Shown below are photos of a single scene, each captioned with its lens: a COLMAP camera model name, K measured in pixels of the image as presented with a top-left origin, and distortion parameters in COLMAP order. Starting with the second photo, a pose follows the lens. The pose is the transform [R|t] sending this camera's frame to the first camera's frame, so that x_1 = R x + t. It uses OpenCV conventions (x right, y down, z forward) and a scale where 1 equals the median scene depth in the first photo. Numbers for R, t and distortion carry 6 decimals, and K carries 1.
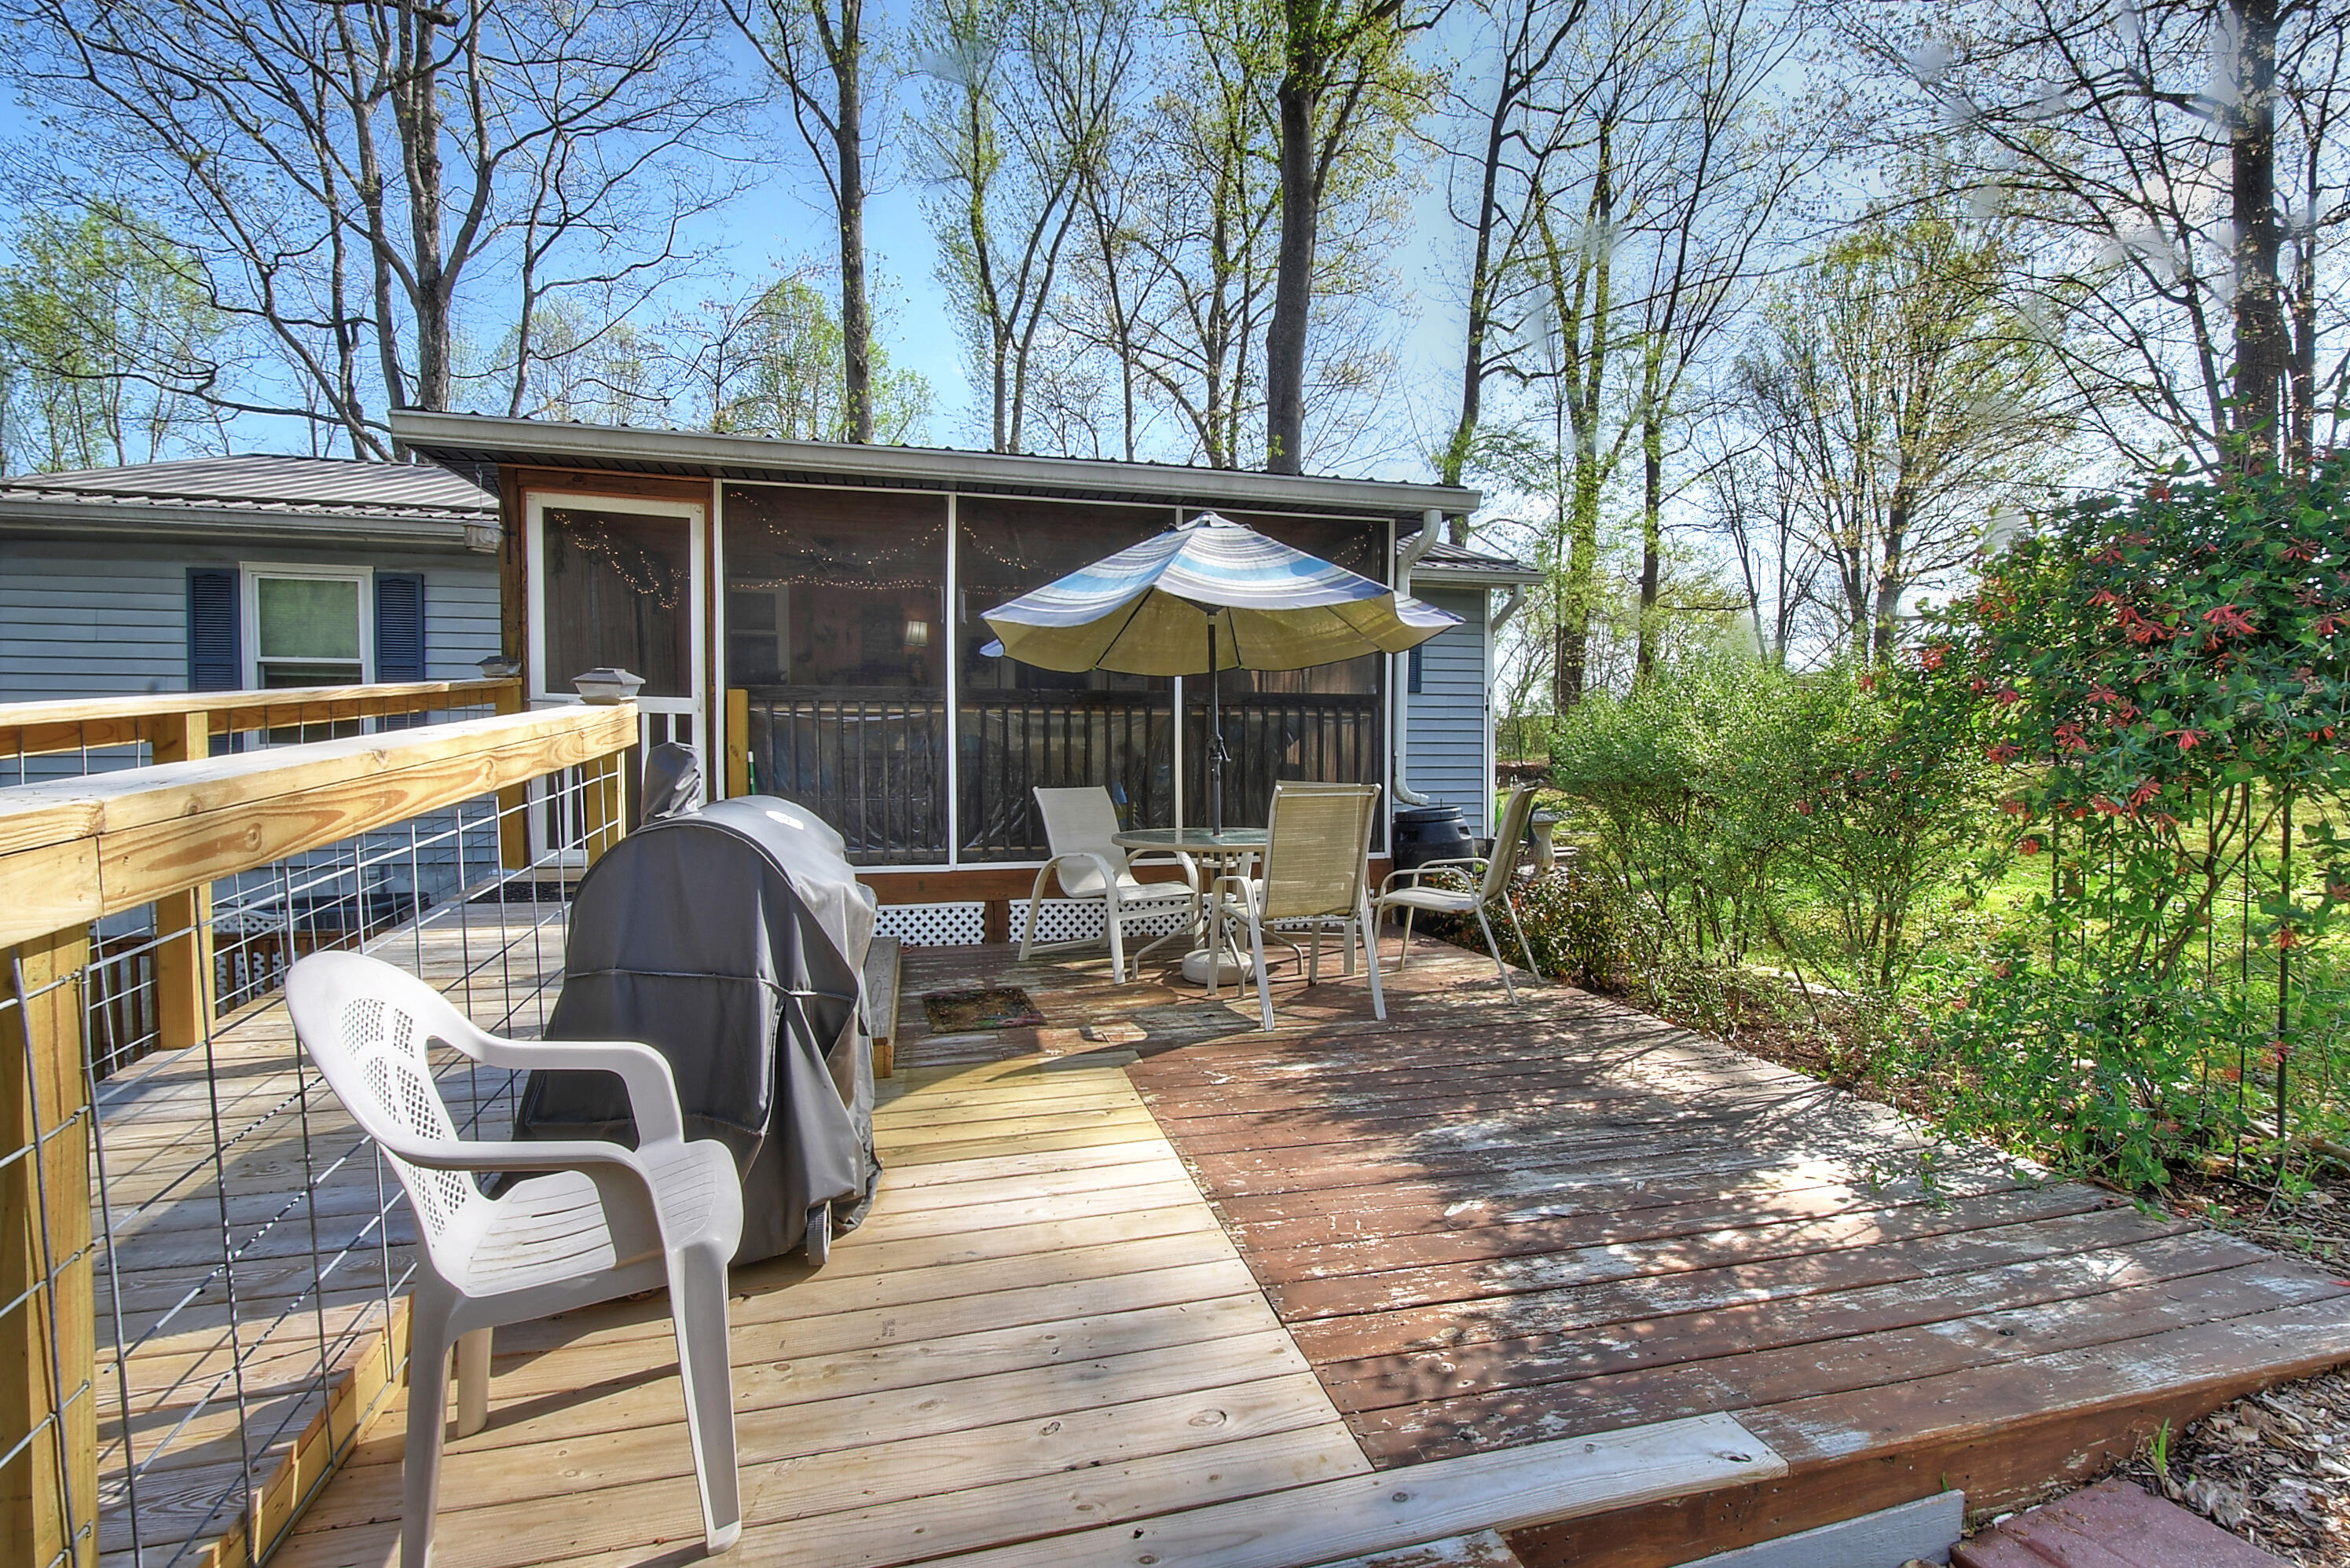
lens RADIAL K [[1036.3, 0, 1178.5], [0, 1036.3, 789.8], [0, 0, 1]] dist [-0.005706, -0.000574]
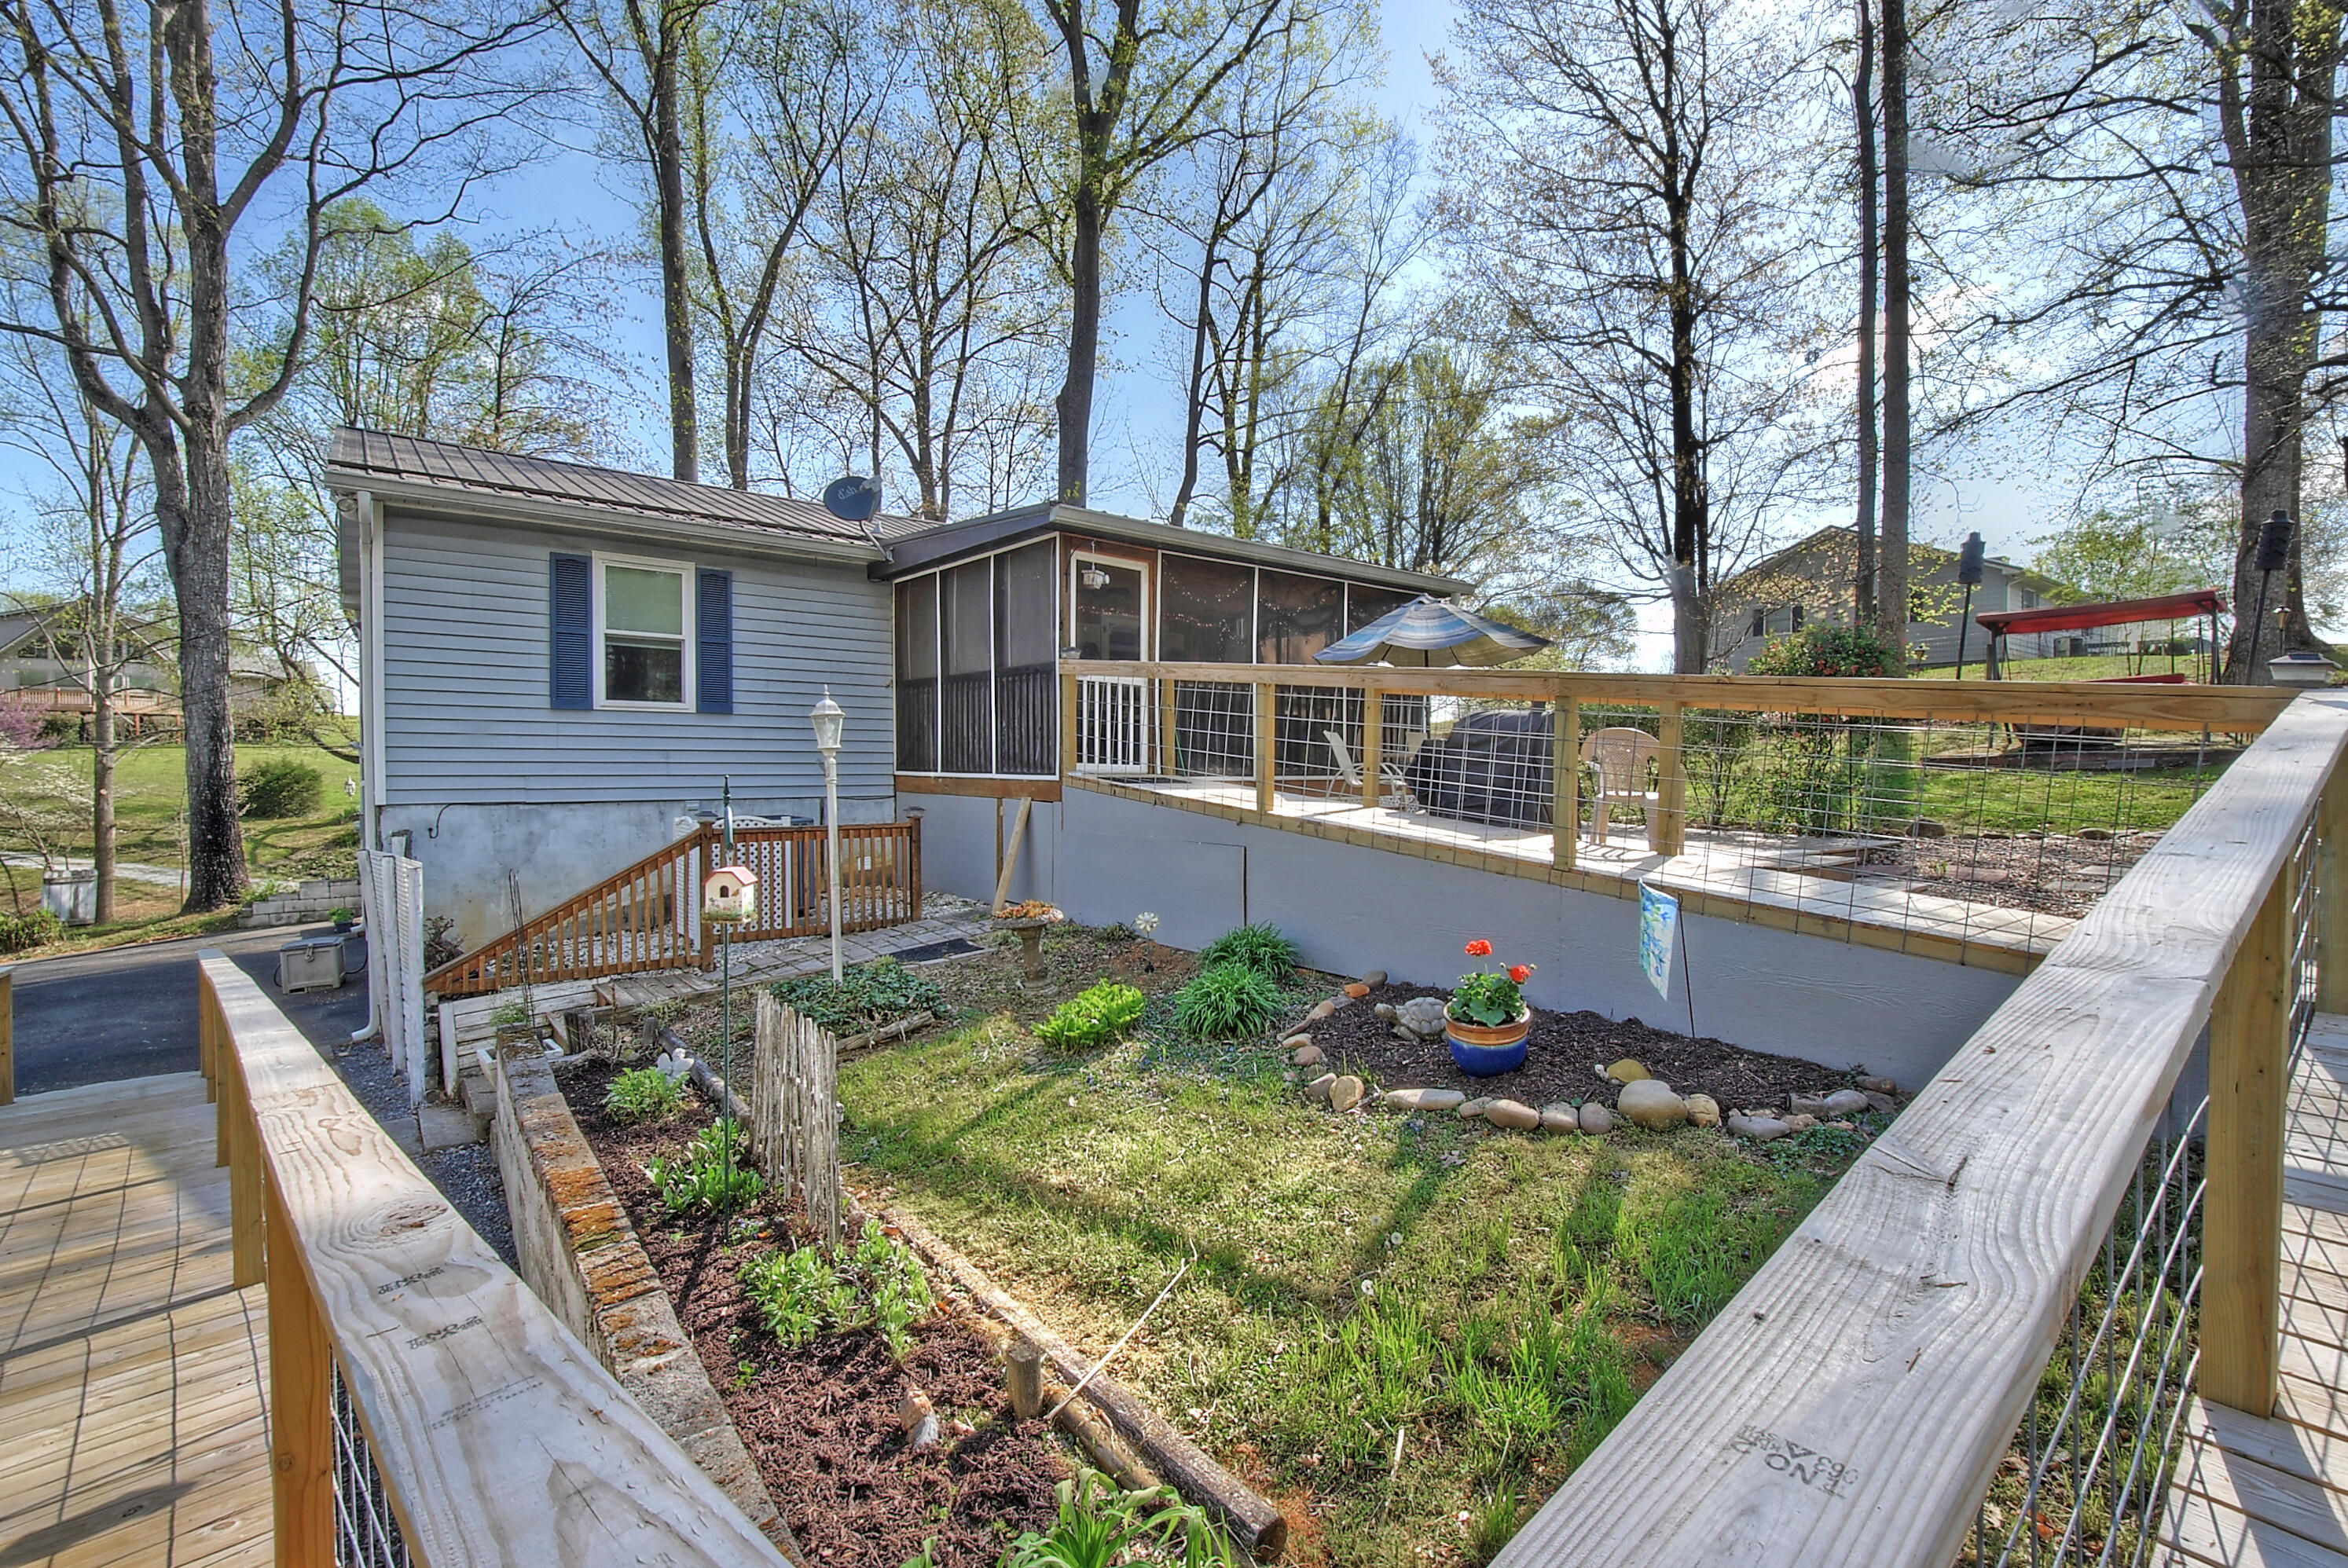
lens RADIAL K [[1034.8, 0, 1174.6], [0, 1034.8, 789.2], [0, 0, 1]] dist [-0.009653, -0.000717]
pose [[0.914364, -0.000519, 0.404892, -0.315525], [0.005399, 0.999926, -0.010911, 0.031781], [-0.404856, 0.012163, 0.914299, -0.159336]]
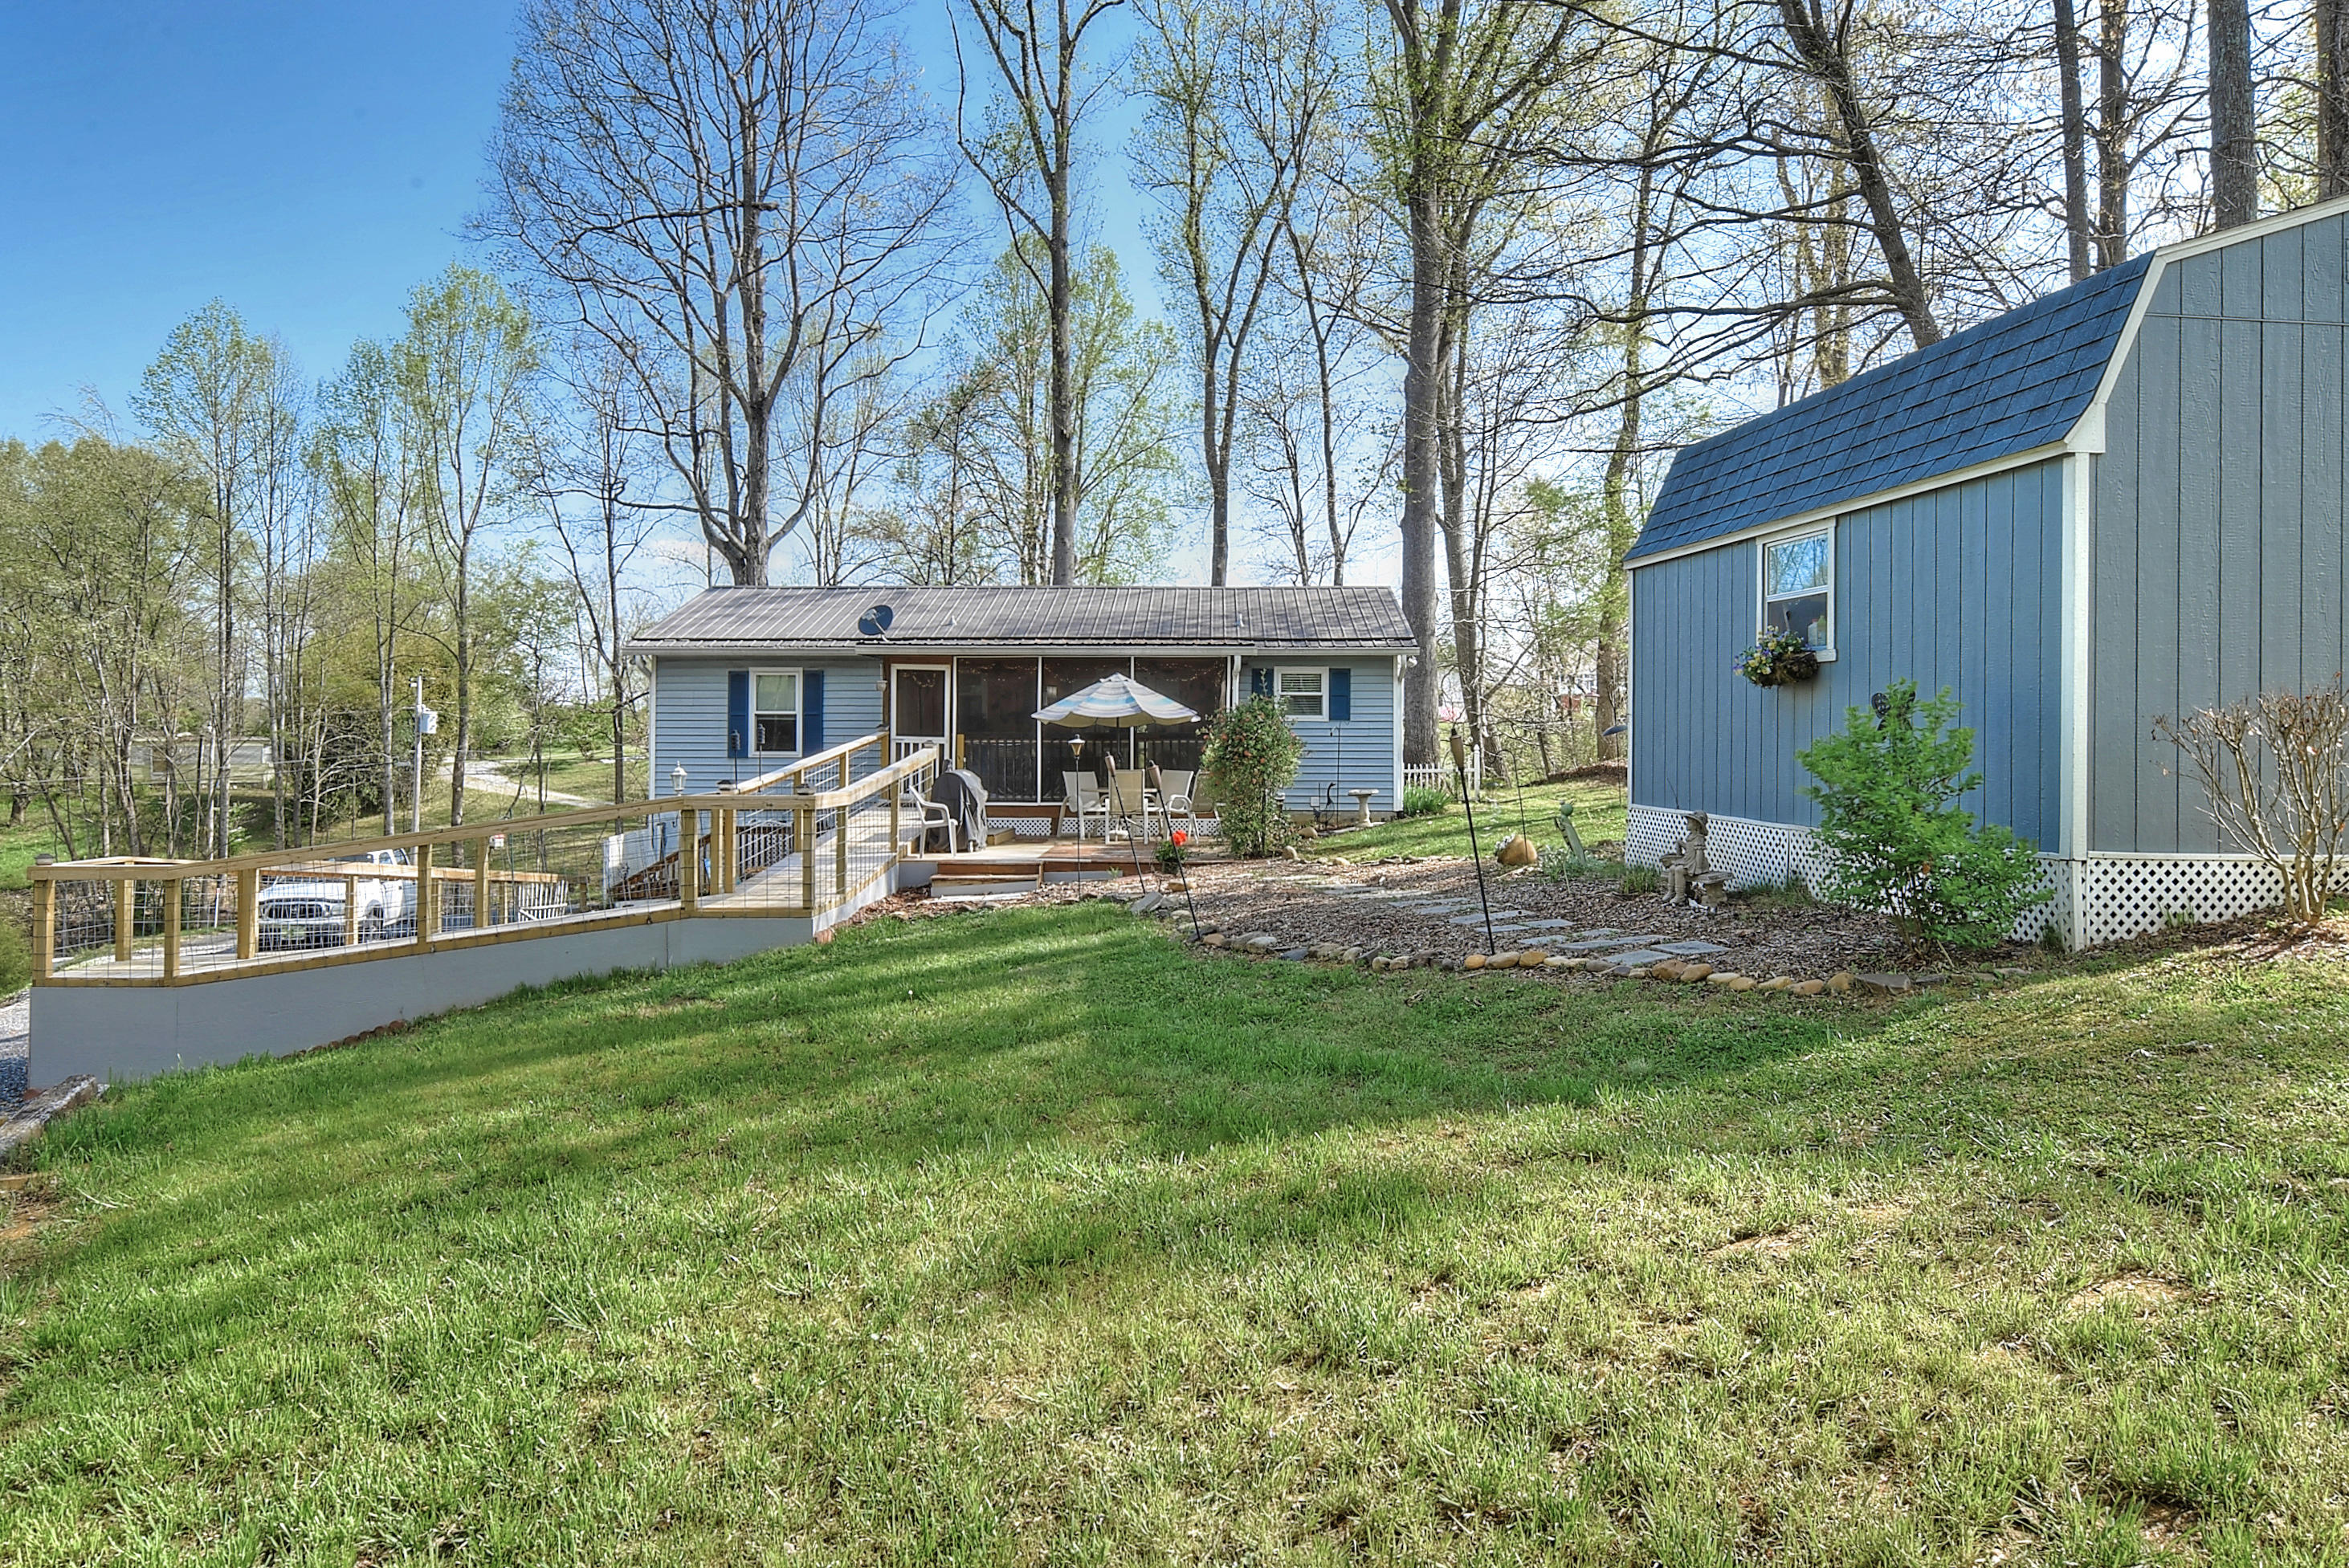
lens RADIAL K [[1480.6, 0, 1177.4], [0, 1480.6, 765.2], [0, 0, 1]] dist [0.003245, 0.001045]
pose [[0.965815, 0.009487, -0.259057, 0.313328], [-0.016156, 0.999590, -0.023625, 0.017419], [0.258727, 0.027003, 0.965573, -0.721661]]
